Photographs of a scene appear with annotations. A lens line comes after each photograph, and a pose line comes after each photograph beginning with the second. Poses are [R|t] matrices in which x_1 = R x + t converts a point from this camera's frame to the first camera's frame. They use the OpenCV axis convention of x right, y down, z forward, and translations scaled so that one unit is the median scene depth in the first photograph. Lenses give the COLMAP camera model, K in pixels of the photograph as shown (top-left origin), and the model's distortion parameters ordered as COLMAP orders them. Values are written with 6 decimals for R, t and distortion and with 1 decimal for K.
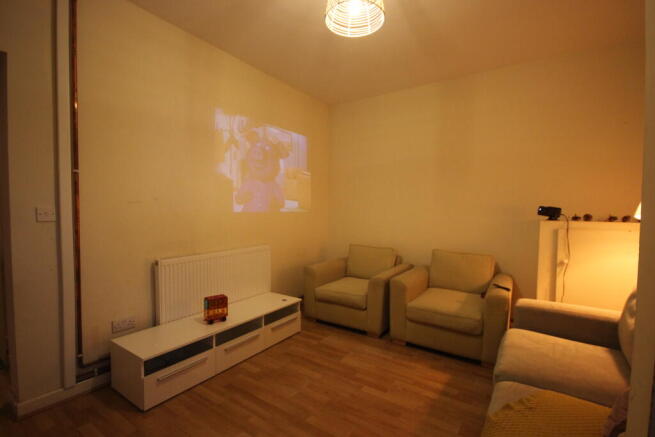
lens RADIAL K [[307.7, 0, 327.5], [0, 307.7, 219.1], [0, 0, 1]] dist [-0.002801, -0.000250]
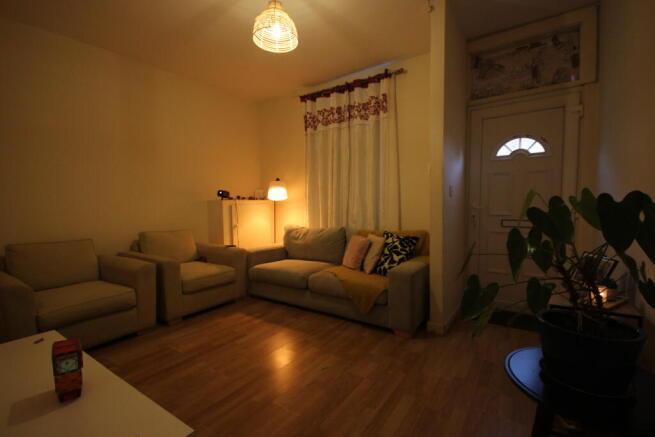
lens RADIAL K [[307.7, 0, 327.6], [0, 307.7, 218.4], [0, 0, 1]] dist [-0.002801, -0.000250]
pose [[-0.000702, -0.069303, 0.997595, -0.827688], [0.042359, 0.996698, 0.069271, 0.012594], [-0.999102, 0.042305, 0.002236, 0.520453]]
